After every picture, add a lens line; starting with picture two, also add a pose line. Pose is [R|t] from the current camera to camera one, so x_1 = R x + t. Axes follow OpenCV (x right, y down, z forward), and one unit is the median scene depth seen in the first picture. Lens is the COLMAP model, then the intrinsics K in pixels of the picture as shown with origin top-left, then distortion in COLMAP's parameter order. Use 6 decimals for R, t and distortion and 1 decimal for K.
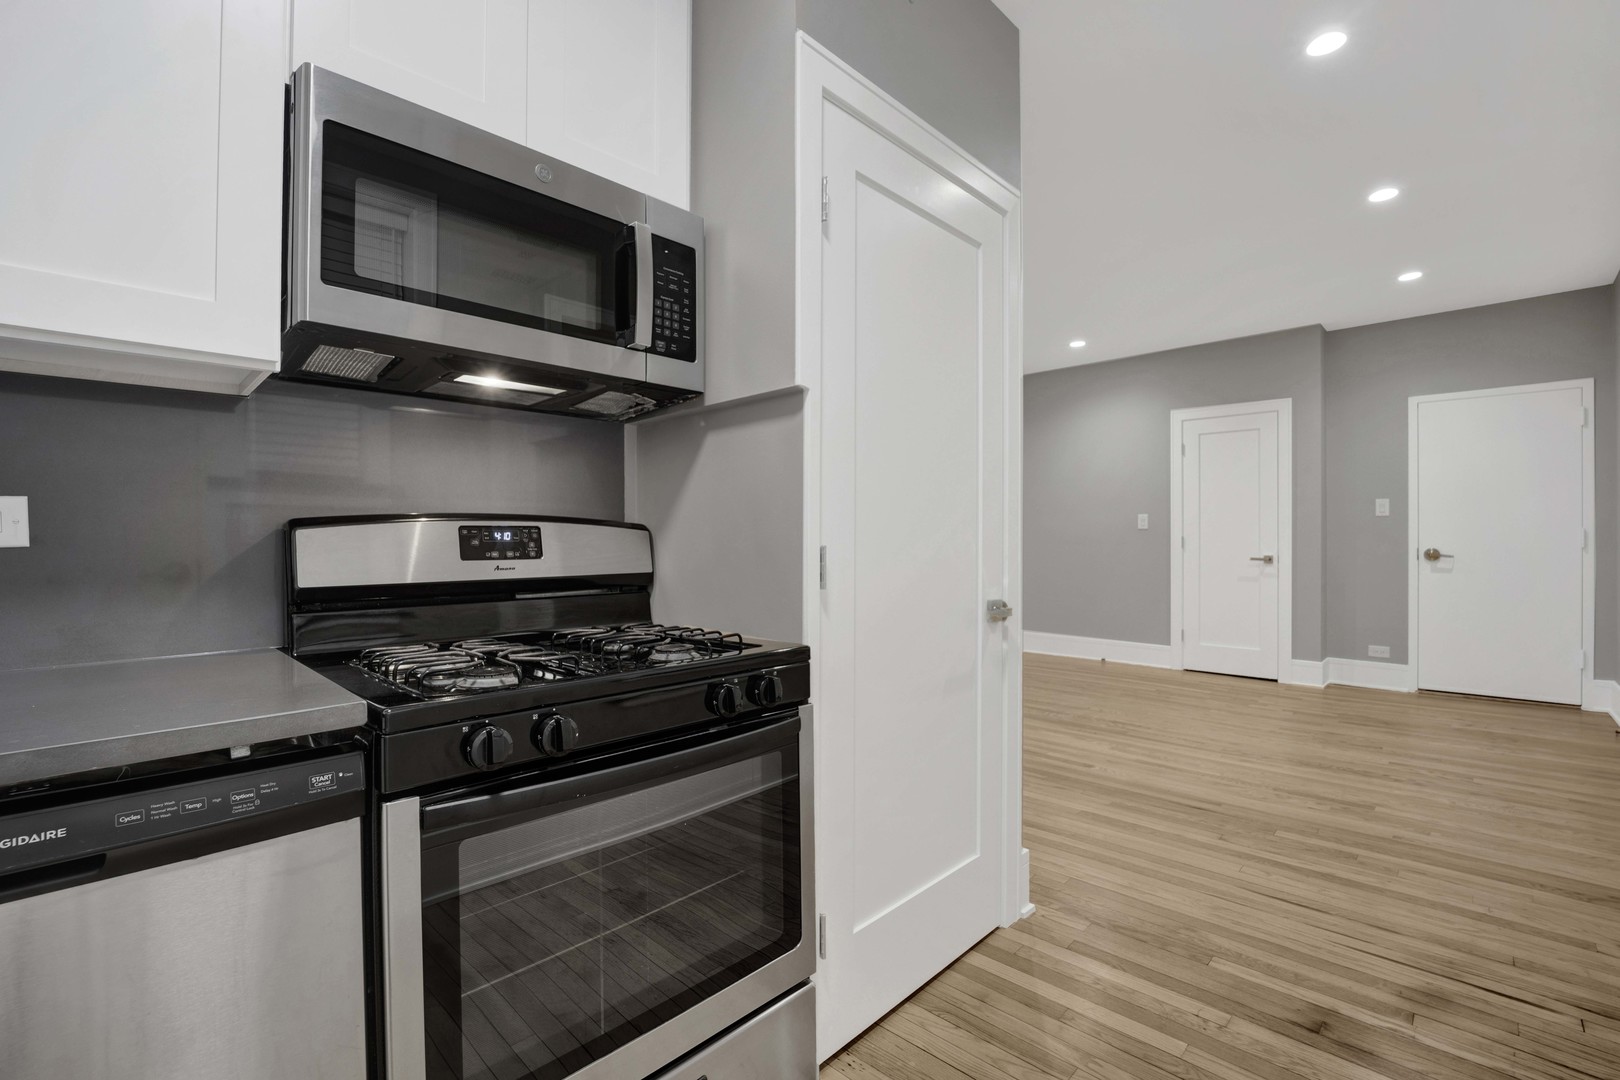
lens RADIAL K [[719.2, 0, 763.8], [0, 719.2, 538.6], [0, 0, 1]] dist [-0.021960, 0.000534]
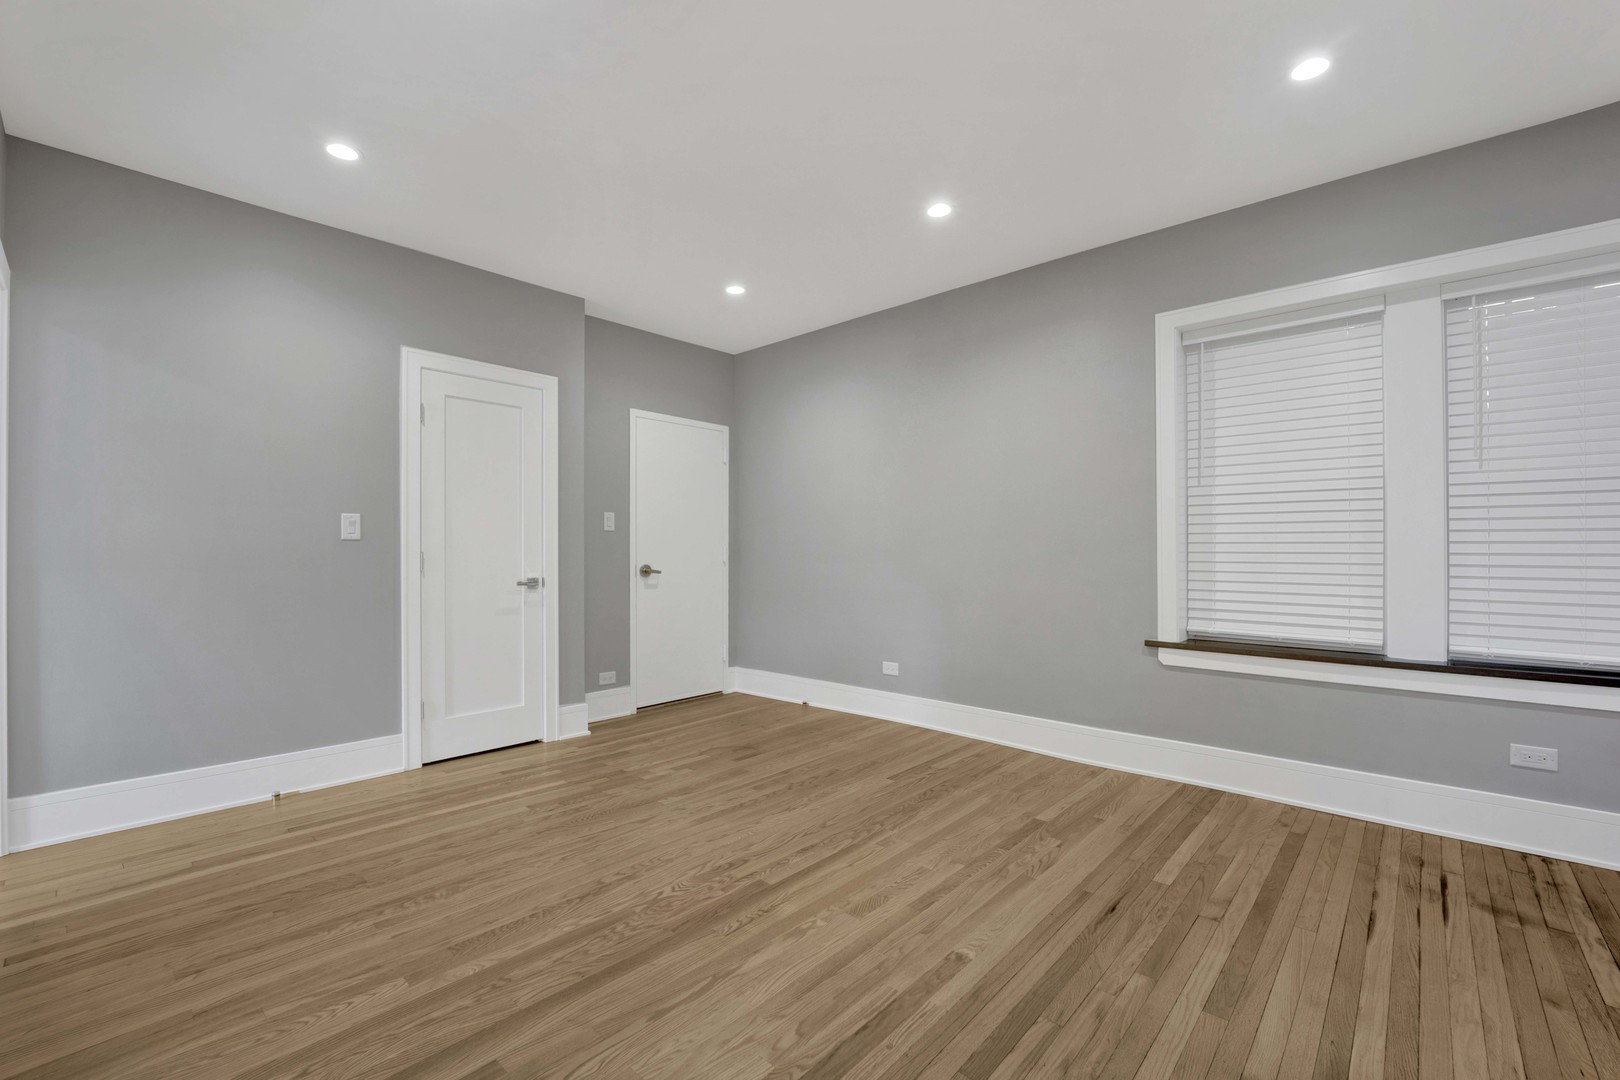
lens RADIAL K [[695.1, 0, 829.7], [0, 695.1, 551.6], [0, 0, 1]] dist [-0.020218, -0.000127]
pose [[-0.093233, 0.003114, 0.995639, -0.079236], [0.005217, 0.999983, -0.002639, -0.000803], [-0.995631, 0.004948, -0.093248, 1.177036]]
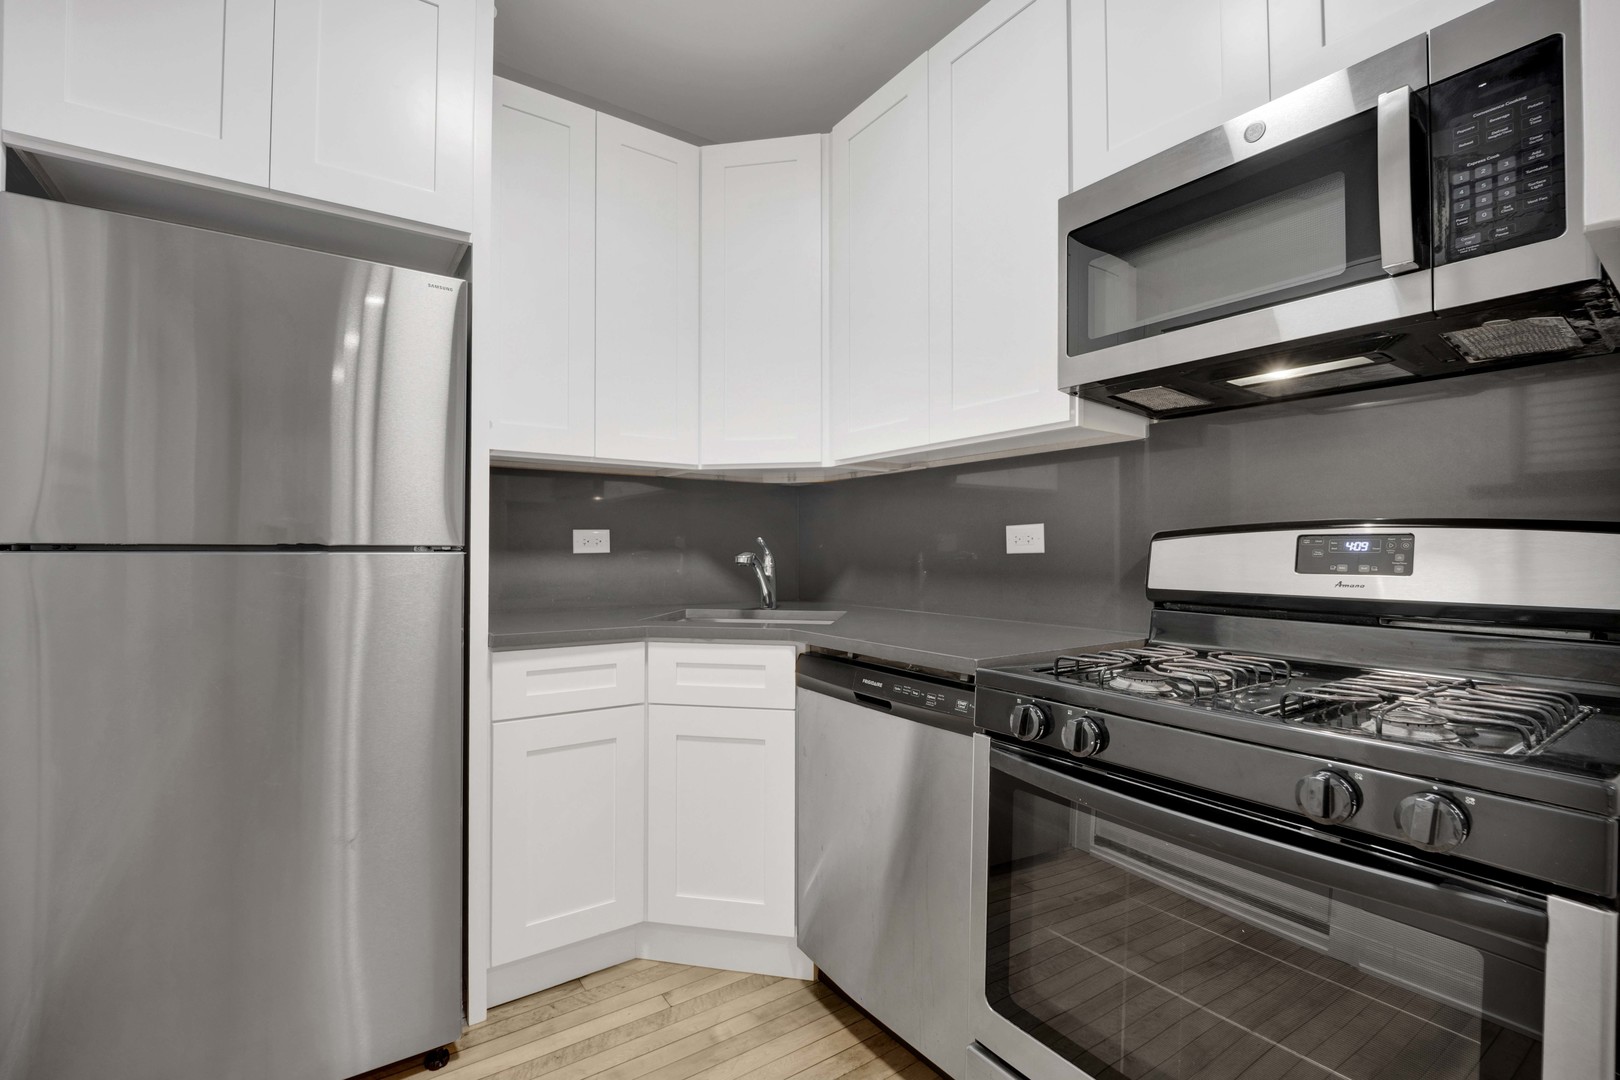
lens RADIAL K [[716.8, 0, 872.7], [0, 716.8, 544.9], [0, 0, 1]] dist [-0.022733, -0.000090]
pose [[-0.128114, -0.002883, -0.991755, 0.292148], [-0.002274, 0.999994, -0.002613, -0.000958], [0.991757, 0.001920, -0.128120, 0.308890]]
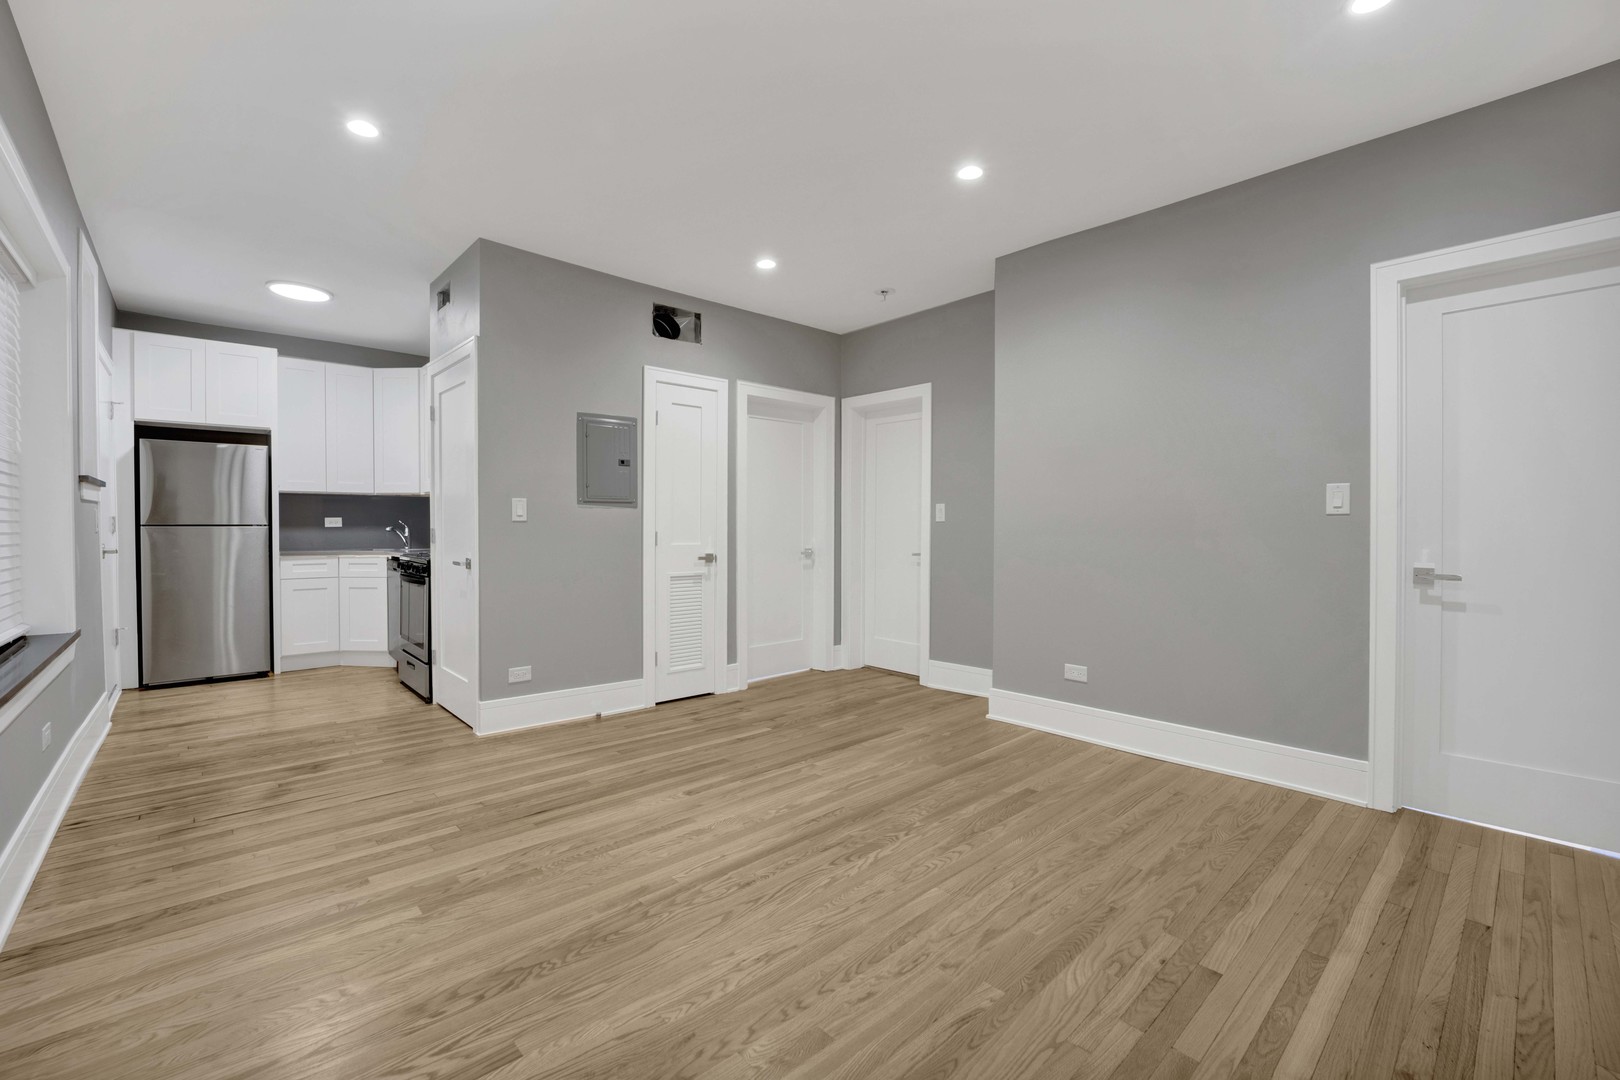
lens RADIAL K [[681.4, 0, 812.3], [0, 681.4, 537.4], [0, 0, 1]] dist [-0.010135, -0.007222]
pose [[-0.026284, 0.020648, -0.999441, 1.295106], [-0.004565, 0.999774, 0.020775, -0.008634], [0.999644, 0.005109, -0.026184, 1.194622]]
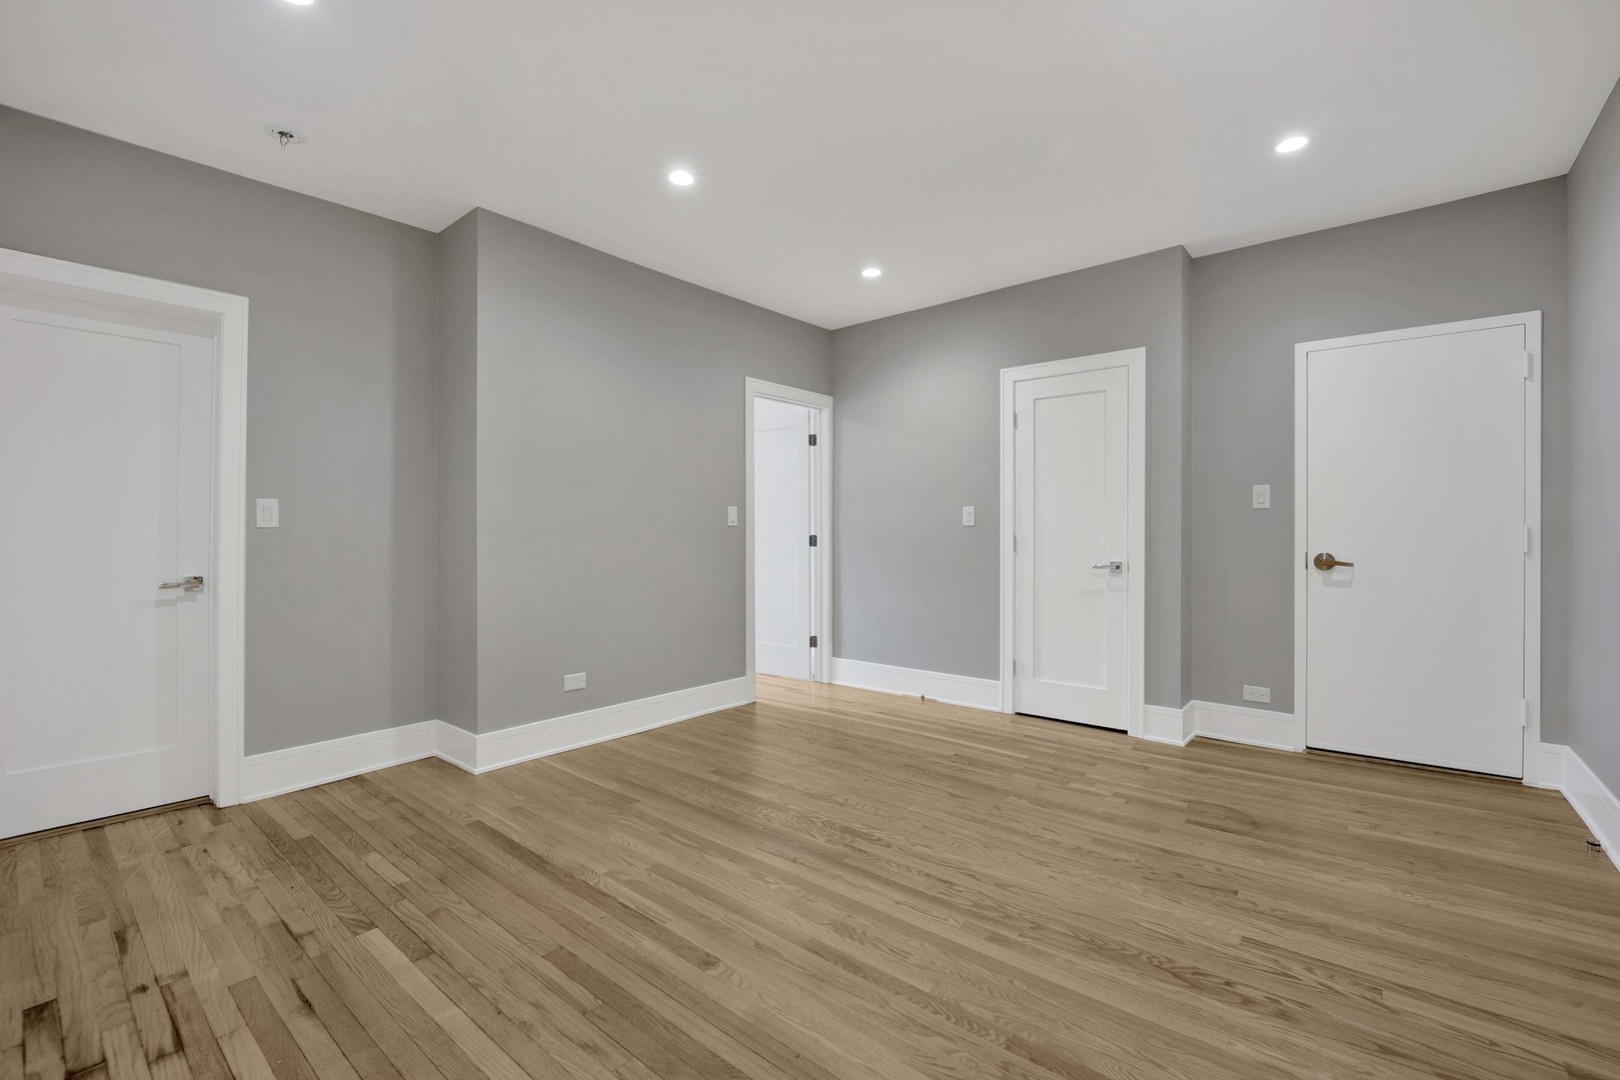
lens RADIAL K [[701.5, 0, 785.3], [0, 701.5, 537.6], [0, 0, 1]] dist [-0.019556, -0.000395]
pose [[0.996281, 0.001326, 0.086150, 0.477602], [-0.001416, 0.999999, 0.000976, -0.002591], [-0.086149, -0.001094, 0.996282, 0.484397]]
